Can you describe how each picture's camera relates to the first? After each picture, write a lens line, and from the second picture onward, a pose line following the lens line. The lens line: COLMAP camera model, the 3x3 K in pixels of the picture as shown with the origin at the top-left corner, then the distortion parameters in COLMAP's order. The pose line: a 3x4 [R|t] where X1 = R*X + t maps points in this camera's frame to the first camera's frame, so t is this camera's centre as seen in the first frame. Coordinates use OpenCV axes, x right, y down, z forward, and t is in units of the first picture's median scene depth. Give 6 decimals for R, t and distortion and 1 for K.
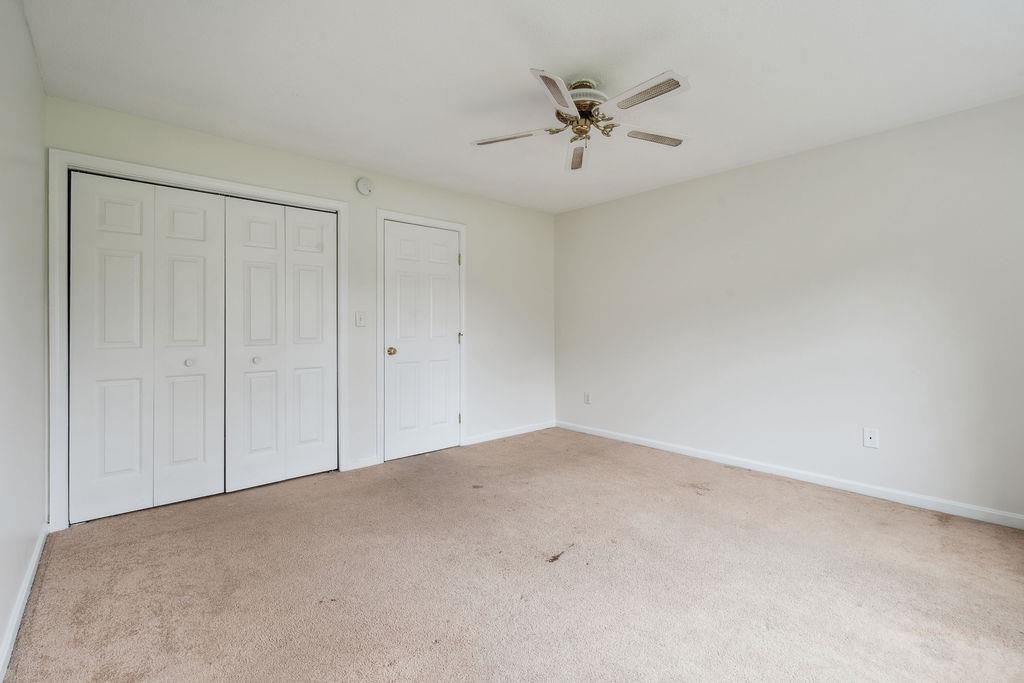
lens RADIAL K [[449.4, 0, 507.9], [0, 449.4, 322.9], [0, 0, 1]] dist [-0.001402, -0.000062]
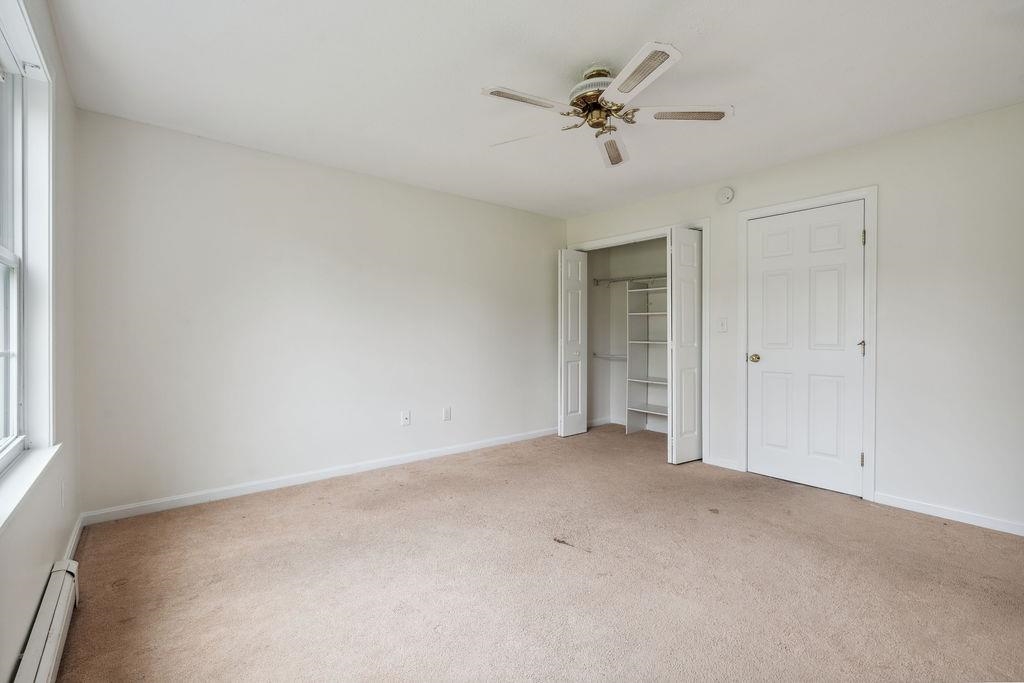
lens RADIAL K [[449.8, 0, 513.0], [0, 449.8, 332.3], [0, 0, 1]] dist [-0.003267, -0.000089]
pose [[-0.018230, 0.004224, -0.999825, 0.745362], [0.010787, 0.999934, 0.004028, -0.000690], [0.999776, -0.010712, -0.018274, 0.550252]]
